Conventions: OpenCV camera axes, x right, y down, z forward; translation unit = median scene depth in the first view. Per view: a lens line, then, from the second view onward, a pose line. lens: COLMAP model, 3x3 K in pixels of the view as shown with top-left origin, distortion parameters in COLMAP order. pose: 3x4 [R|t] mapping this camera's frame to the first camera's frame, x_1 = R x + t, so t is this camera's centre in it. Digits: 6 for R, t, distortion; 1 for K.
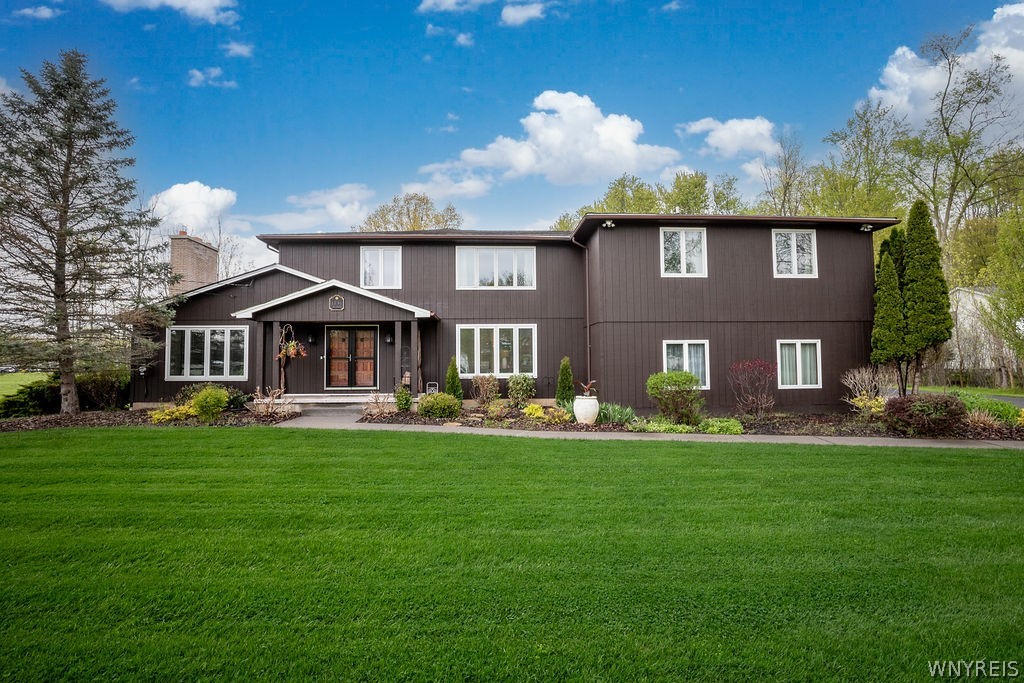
lens RADIAL K [[470.9, 0, 512.0], [0, 470.9, 341.5], [0, 0, 1]] dist [-0.000979, -0.000156]
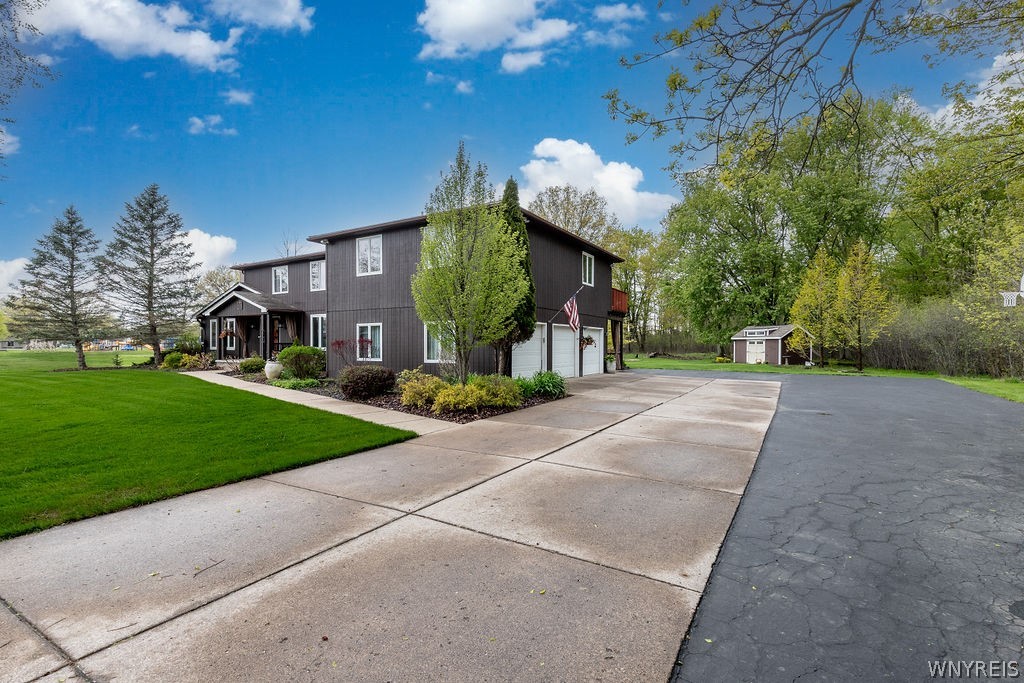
lens RADIAL K [[470.9, 0, 512.0], [0, 470.9, 341.5], [0, 0, 1]] dist [-0.000979, -0.000156]
pose [[0.840723, -0.000594, -0.541464, 1.391891], [0.030707, 0.998442, 0.046584, -0.001876], [0.540593, -0.055791, 0.839432, 0.113474]]
